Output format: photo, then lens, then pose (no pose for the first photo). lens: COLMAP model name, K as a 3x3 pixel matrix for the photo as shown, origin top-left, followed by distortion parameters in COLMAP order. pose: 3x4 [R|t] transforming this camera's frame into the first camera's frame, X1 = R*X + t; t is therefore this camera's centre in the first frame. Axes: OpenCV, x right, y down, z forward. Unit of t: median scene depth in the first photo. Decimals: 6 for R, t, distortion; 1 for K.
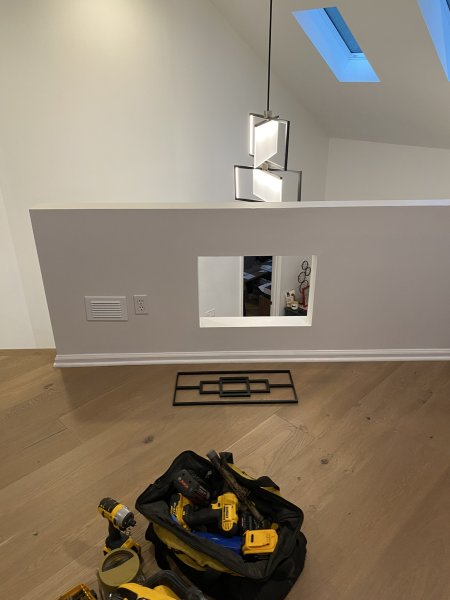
lens RADIAL K [[442.9, 0, 225.0], [0, 442.9, 300.0], [0, 0, 1]] dist [0.000651, -0.003735]
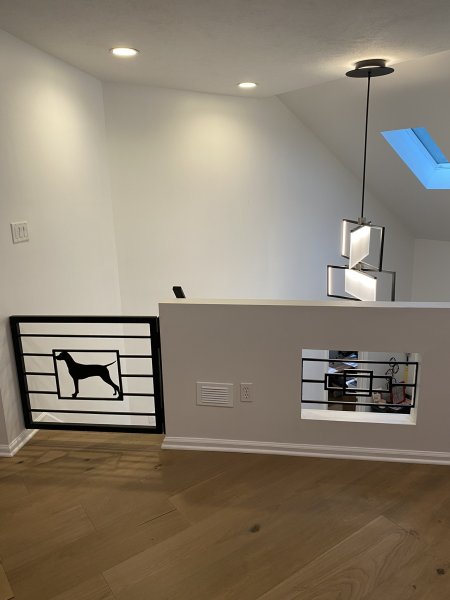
lens RADIAL K [[448.8, 0, 227.9], [0, 448.8, 296.6], [0, 0, 1]] dist [0.019556, -0.026722]
pose [[0.987997, 0.025122, -0.152414, -0.073463], [-0.056432, 0.977188, -0.204740, 0.008558], [0.143794, 0.210883, 0.966877, -0.097464]]
